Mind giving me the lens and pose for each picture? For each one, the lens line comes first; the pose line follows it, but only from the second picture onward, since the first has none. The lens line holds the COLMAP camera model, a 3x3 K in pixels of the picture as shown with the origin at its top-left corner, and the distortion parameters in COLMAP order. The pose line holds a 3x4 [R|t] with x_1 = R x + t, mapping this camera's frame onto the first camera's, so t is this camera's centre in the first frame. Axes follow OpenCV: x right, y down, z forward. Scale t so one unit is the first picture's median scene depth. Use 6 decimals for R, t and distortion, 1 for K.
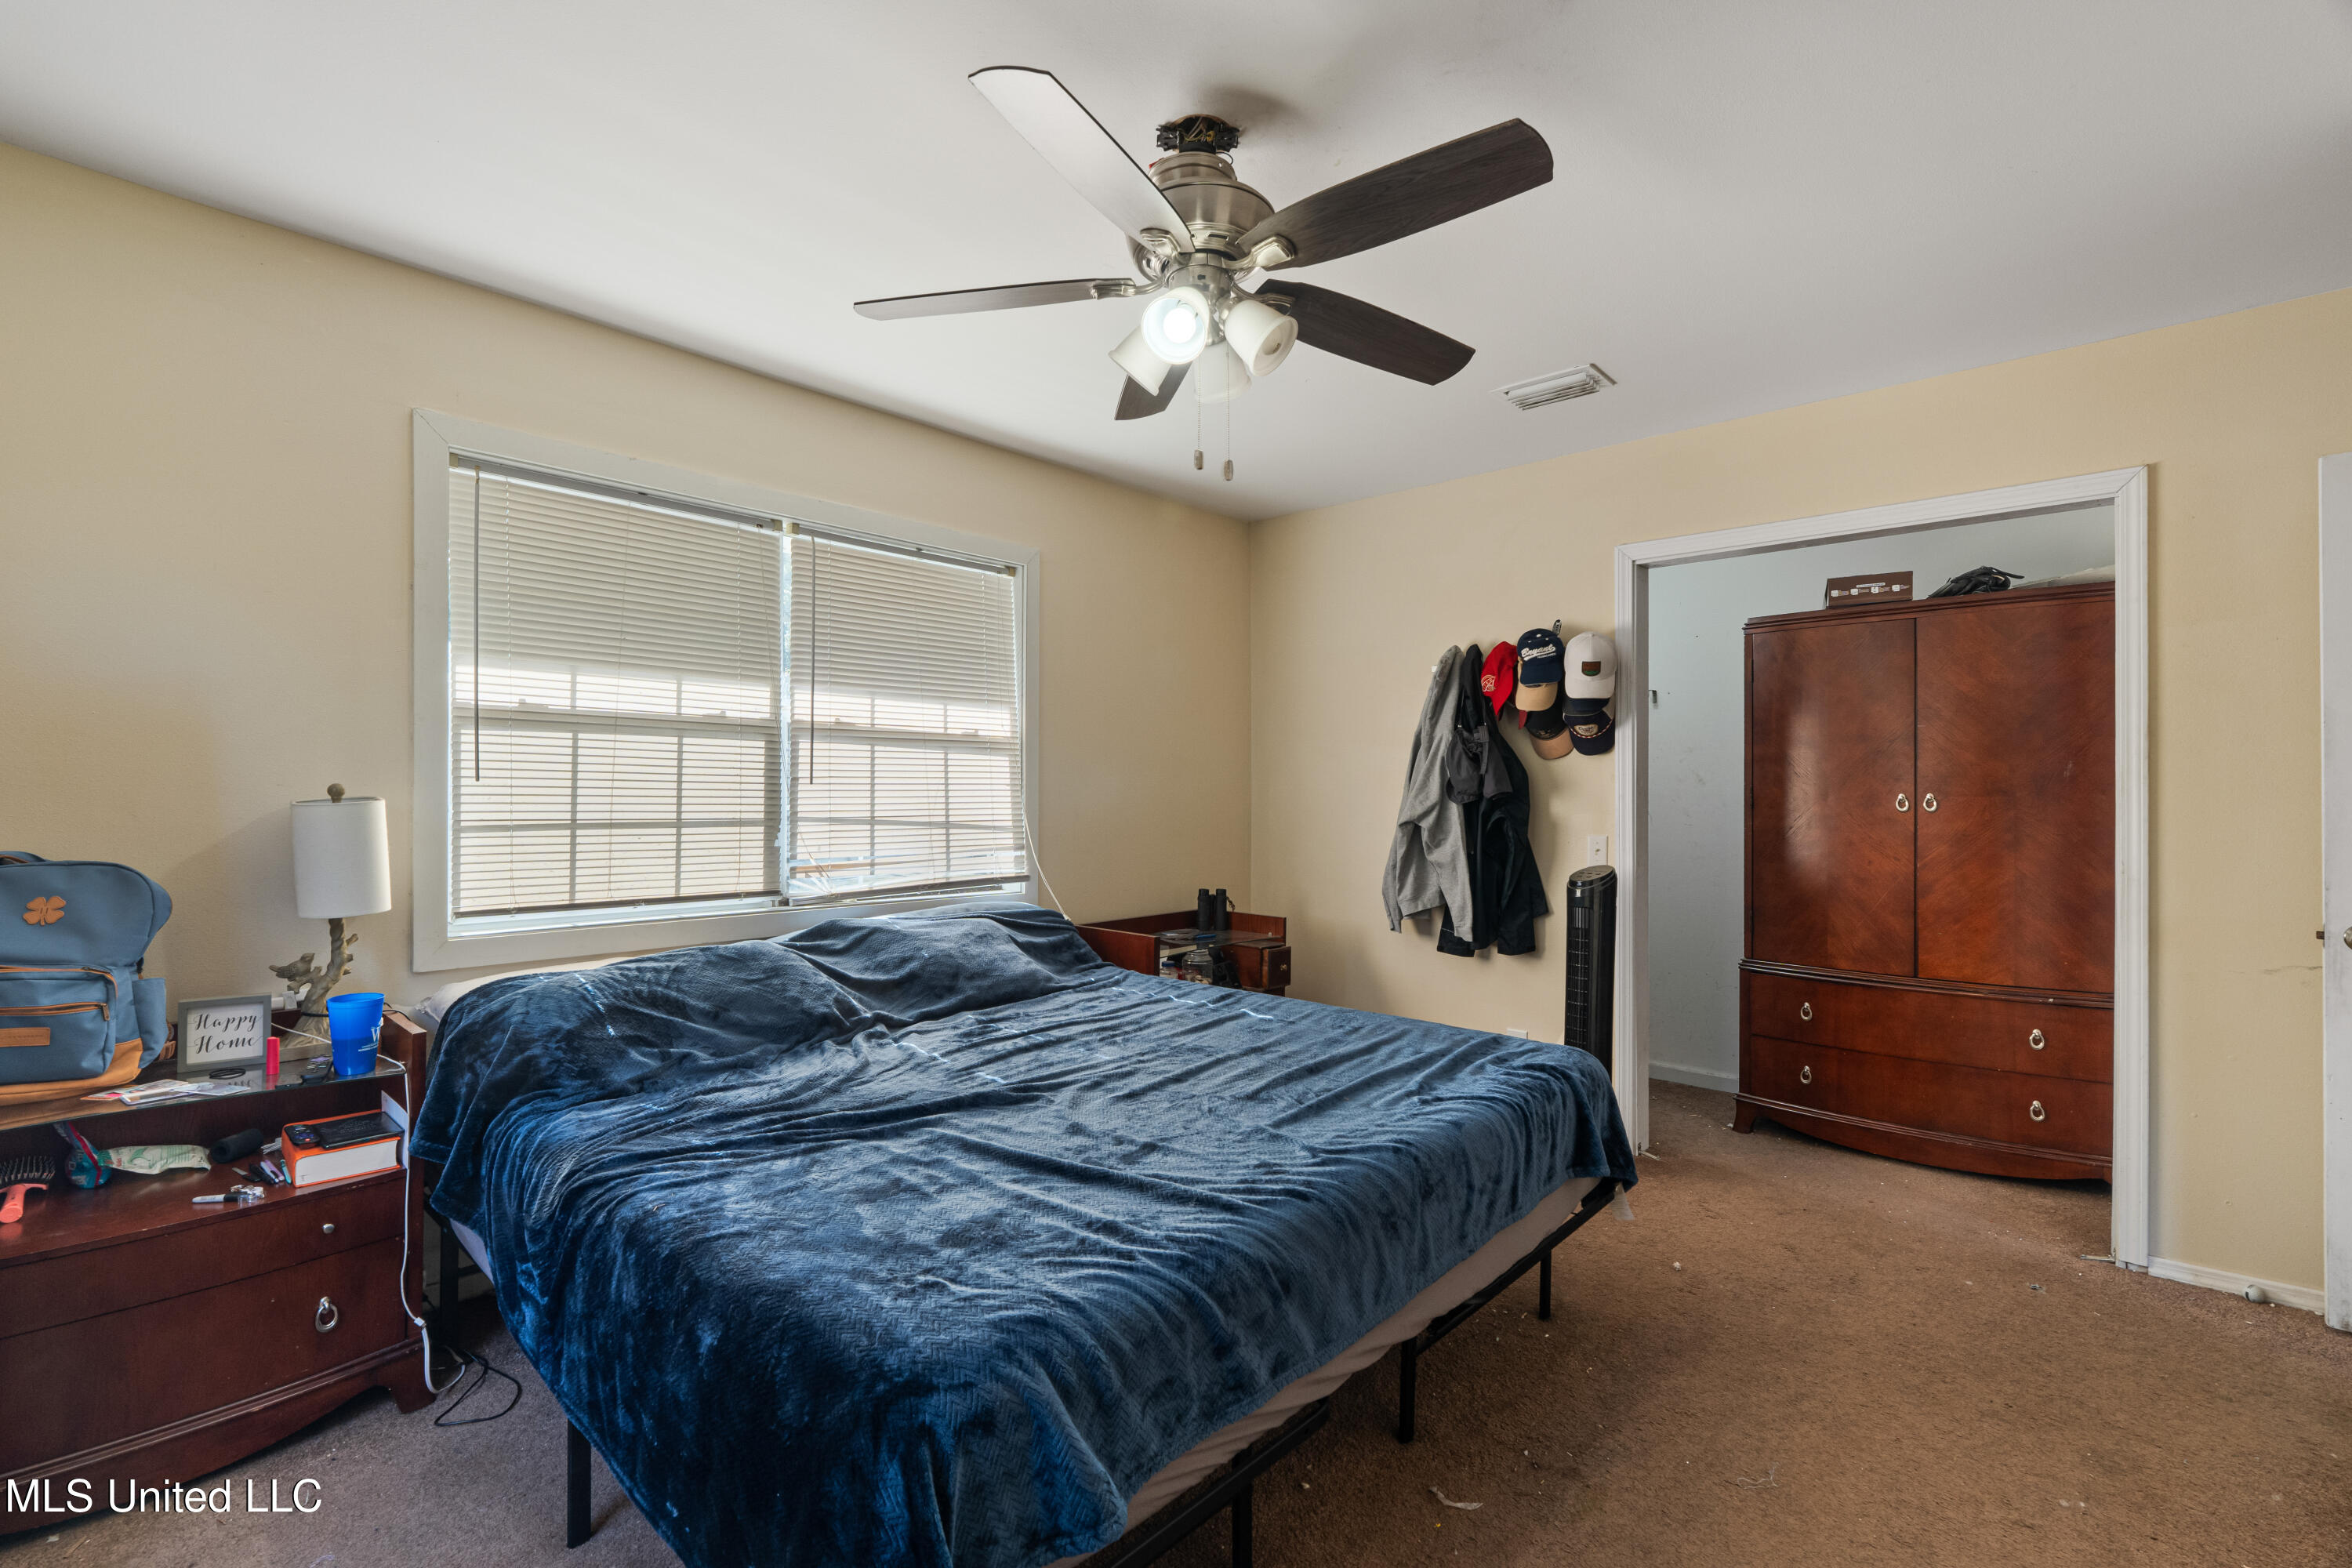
lens RADIAL K [[1057.0, 0, 1168.0], [0, 1057.0, 779.2], [0, 0, 1]] dist [-0.001464, 0.001596]
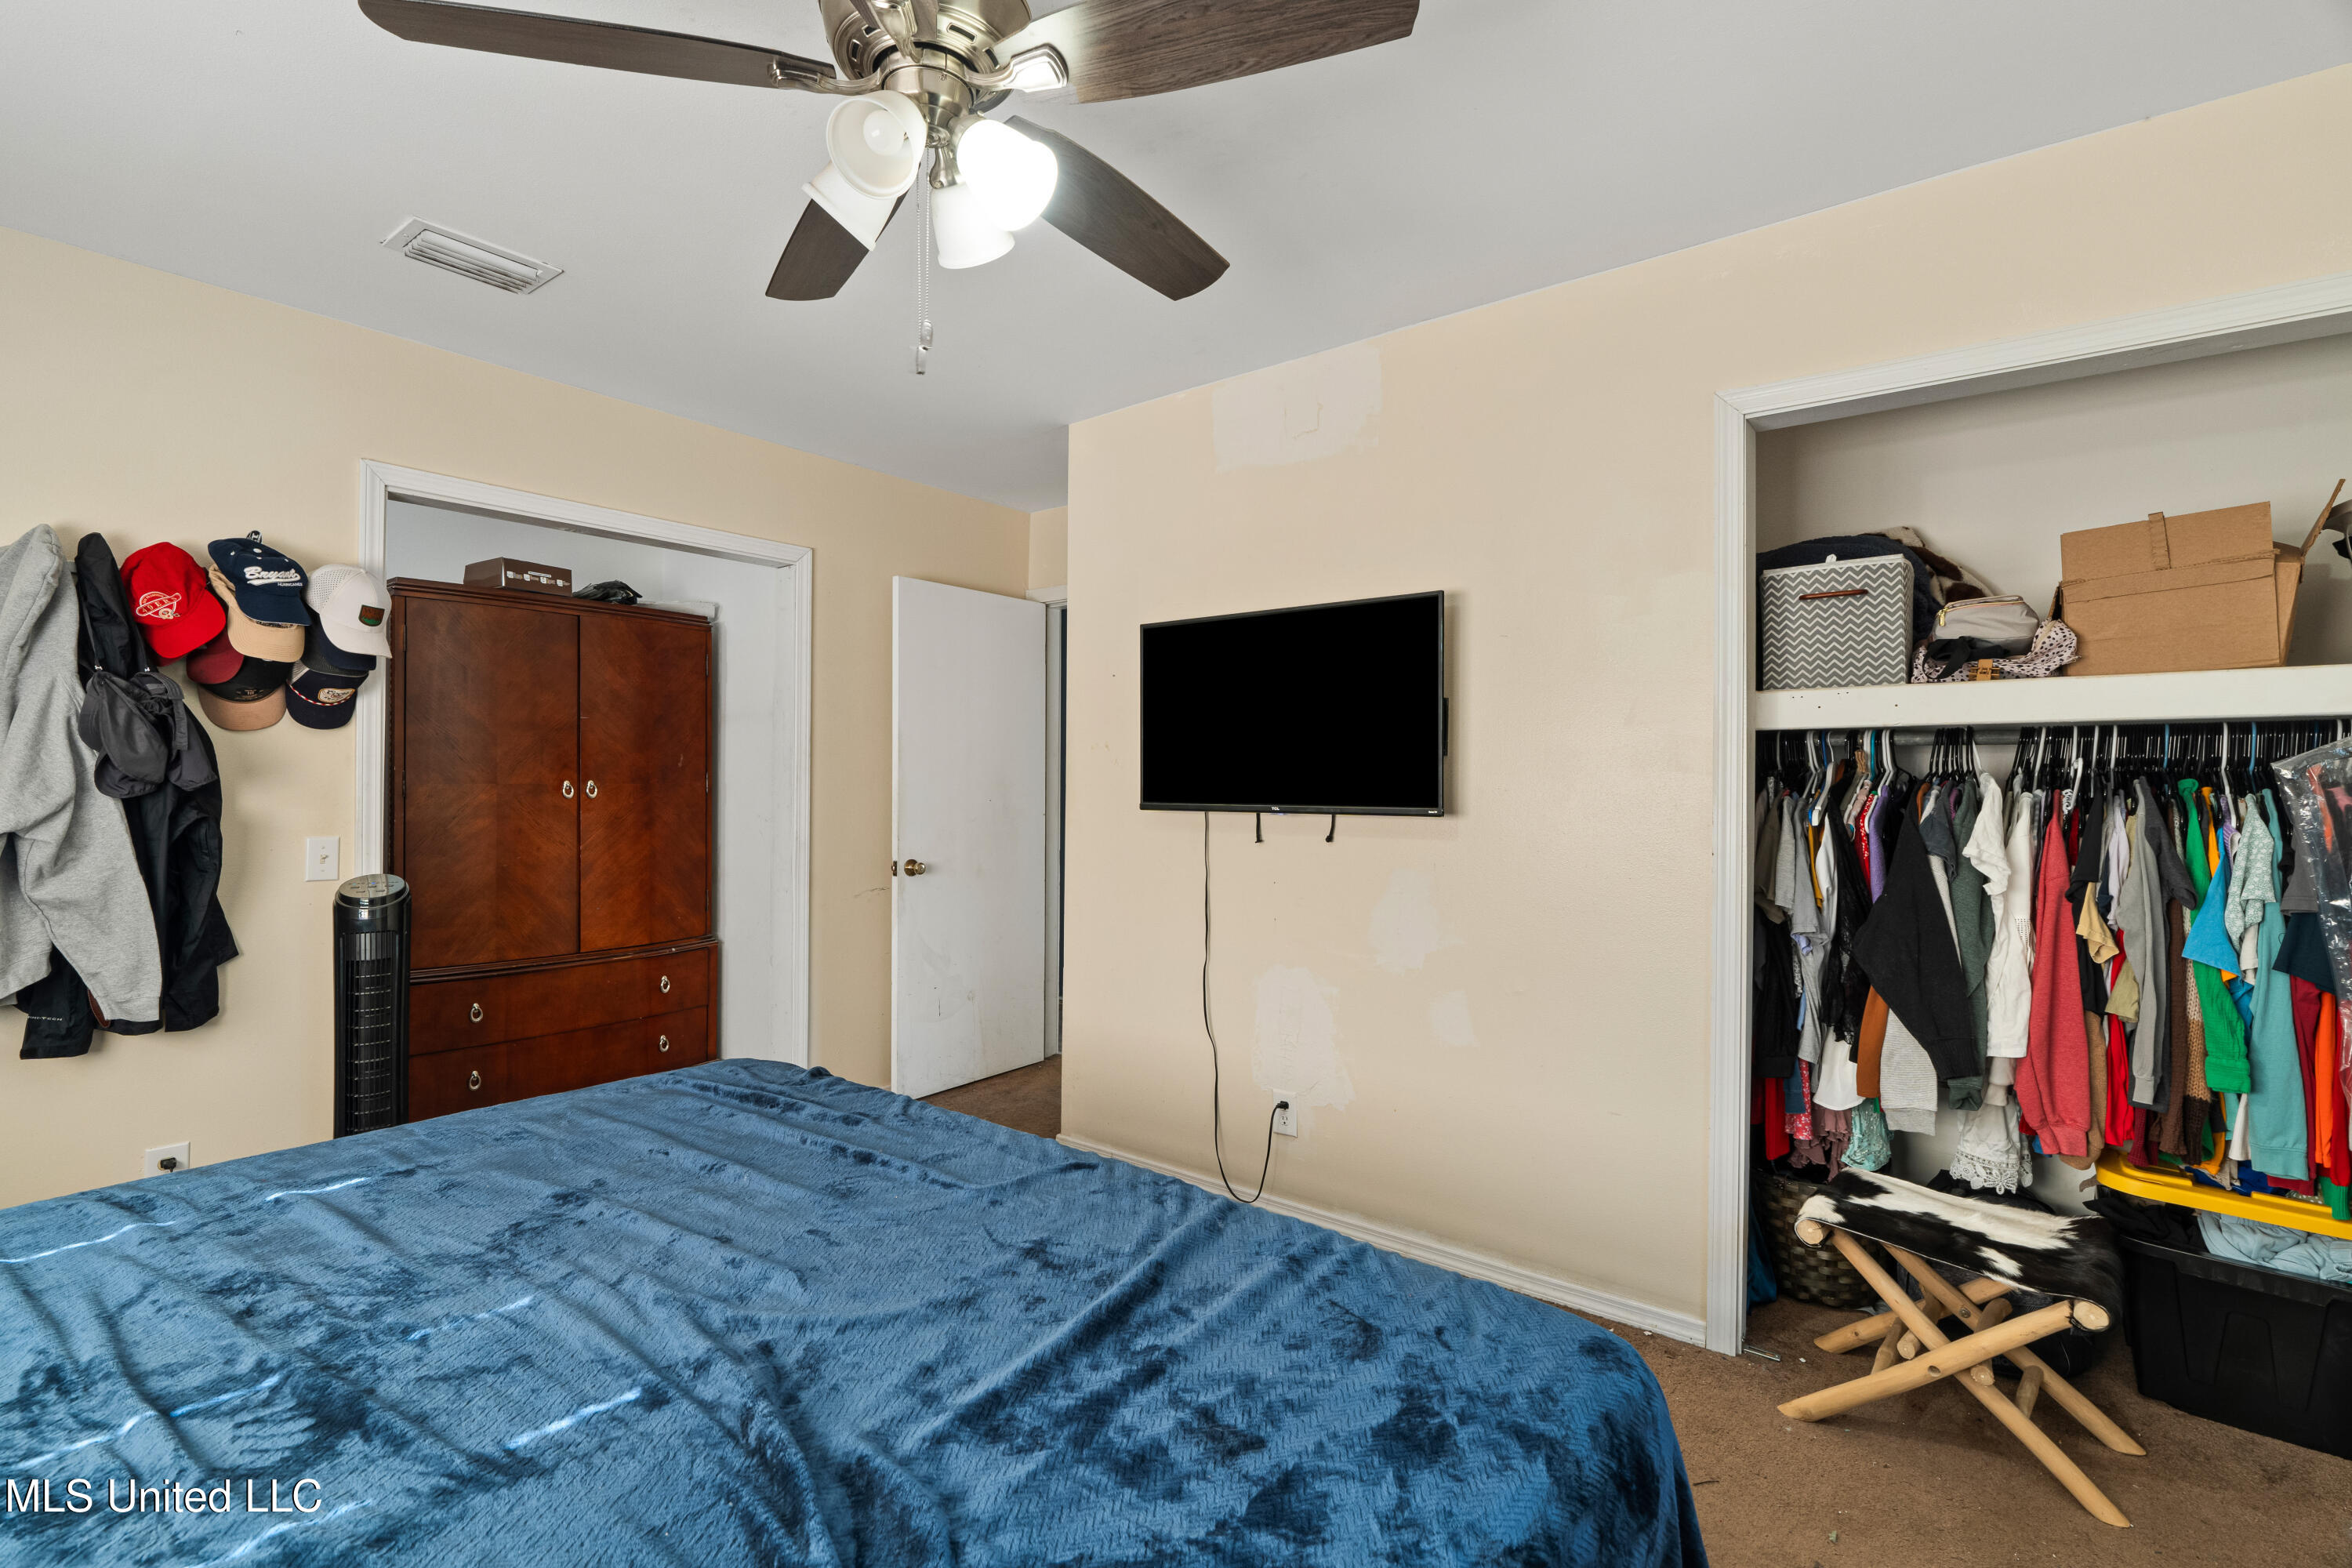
lens RADIAL K [[1057.0, 0, 1168.0], [0, 1057.0, 779.2], [0, 0, 1]] dist [-0.001464, 0.001596]
pose [[-0.076740, 0.000420, 0.997051, -0.425819], [-0.021770, 0.999761, -0.002096, 0.001103], [-0.996813, -0.021867, -0.076712, 0.520911]]
